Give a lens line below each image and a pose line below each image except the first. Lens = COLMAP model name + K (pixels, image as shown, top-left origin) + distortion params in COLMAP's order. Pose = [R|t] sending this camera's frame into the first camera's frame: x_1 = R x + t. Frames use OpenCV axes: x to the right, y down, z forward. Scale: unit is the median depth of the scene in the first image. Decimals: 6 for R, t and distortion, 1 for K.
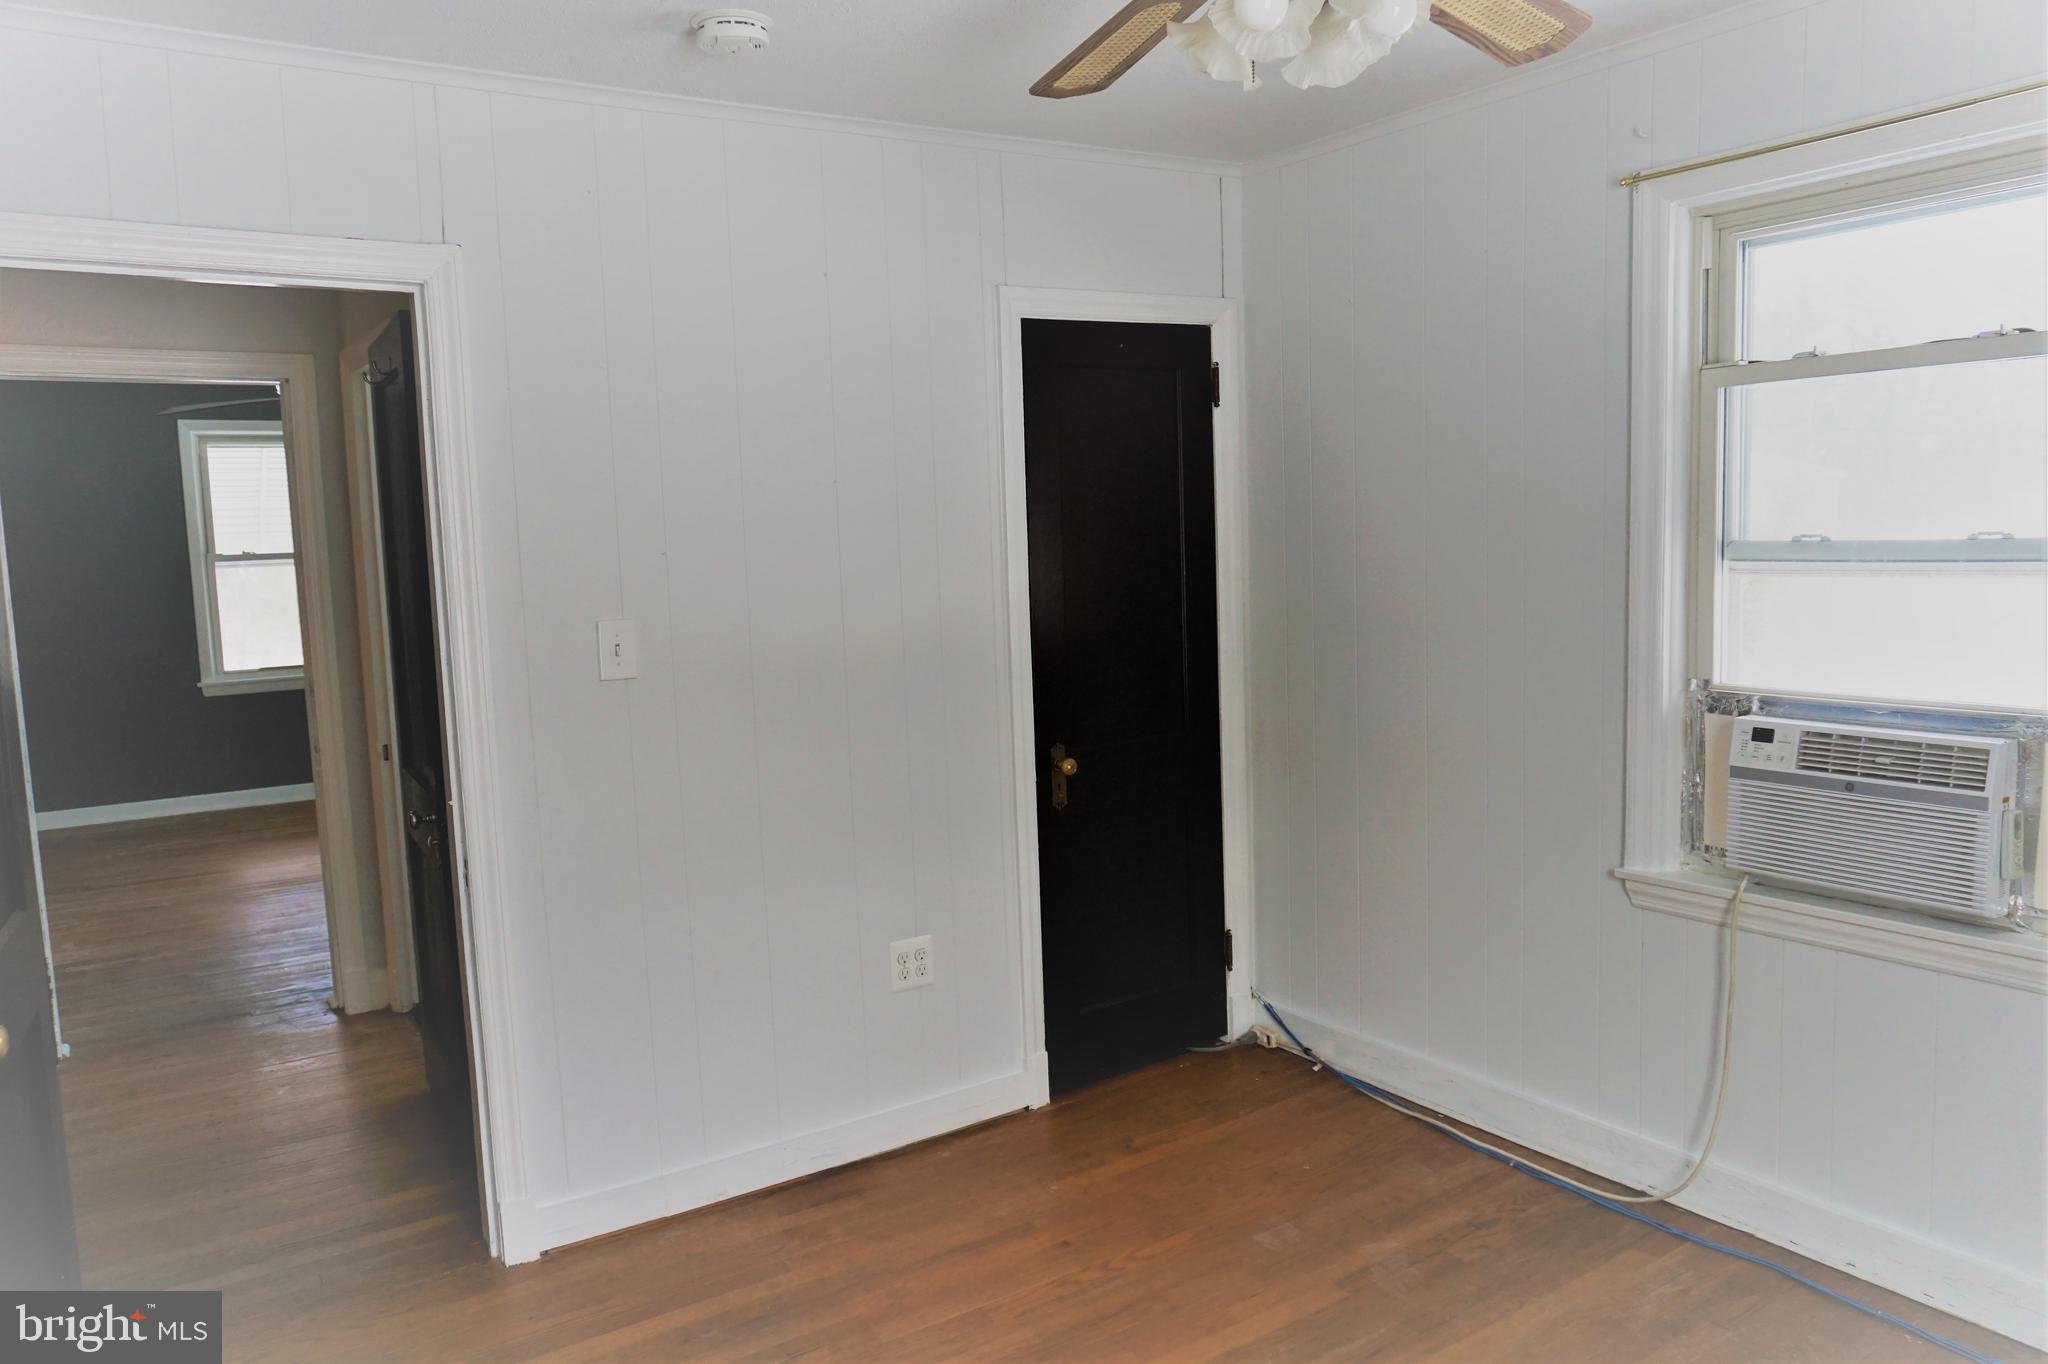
lens RADIAL K [[1367.2, 0, 1028.0], [0, 1367.2, 687.7], [0, 0, 1]] dist [-0.046577, 0.031694]
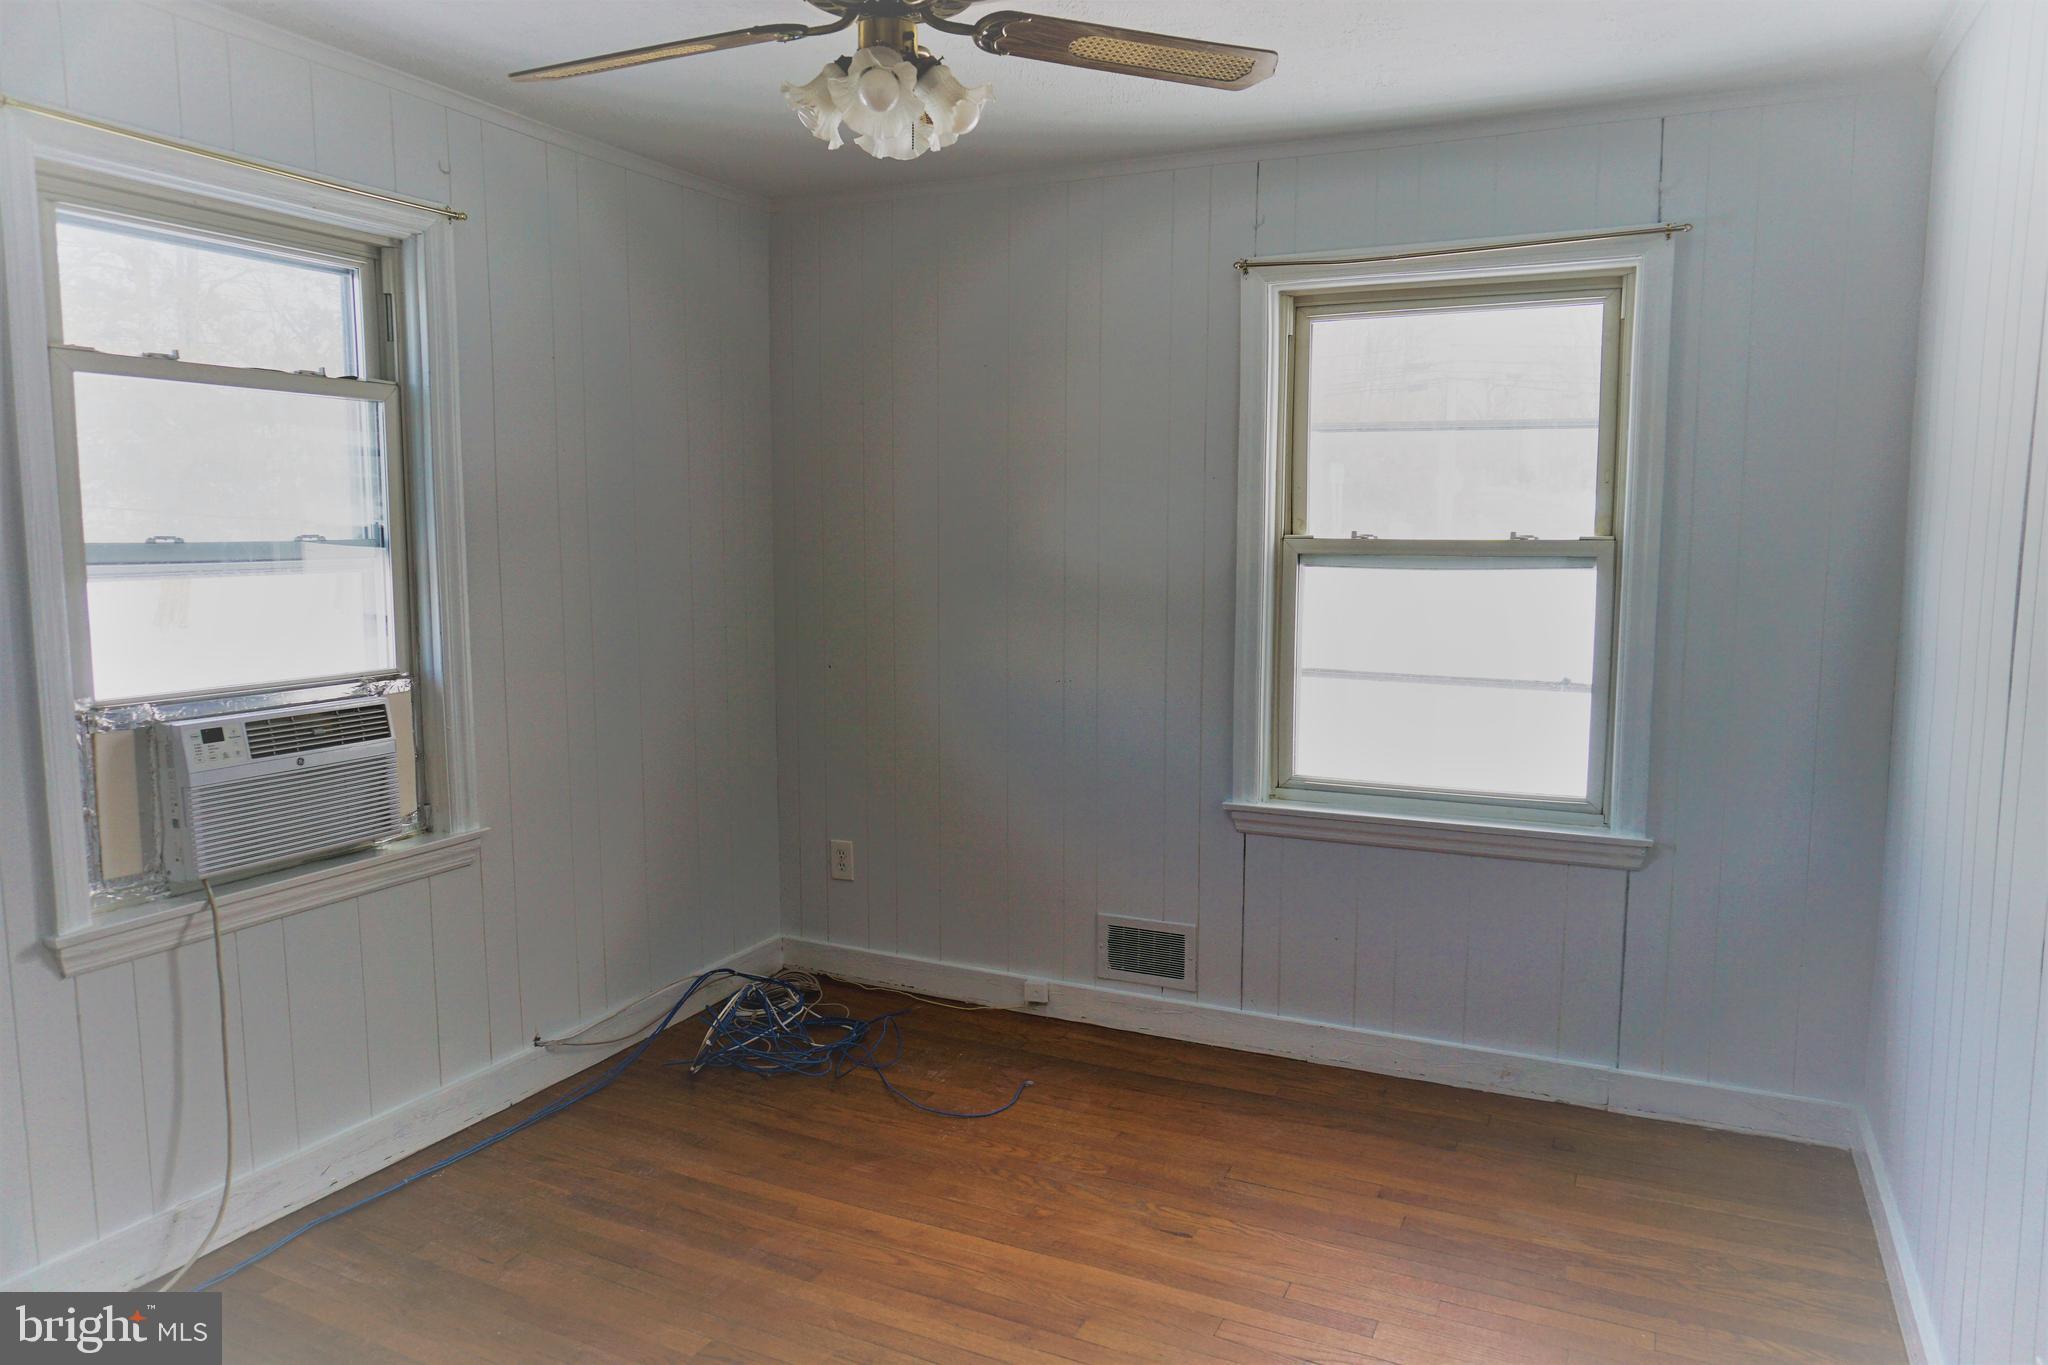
lens RADIAL K [[1367.2, 0, 1036.8], [0, 1367.2, 684.2], [0, 0, 1]] dist [-0.046577, 0.031694]
pose [[-0.509847, -0.075955, 0.856905, -0.621421], [0.102459, 0.983643, 0.148151, -0.087868], [-0.854142, 0.163332, -0.493726, 0.966266]]
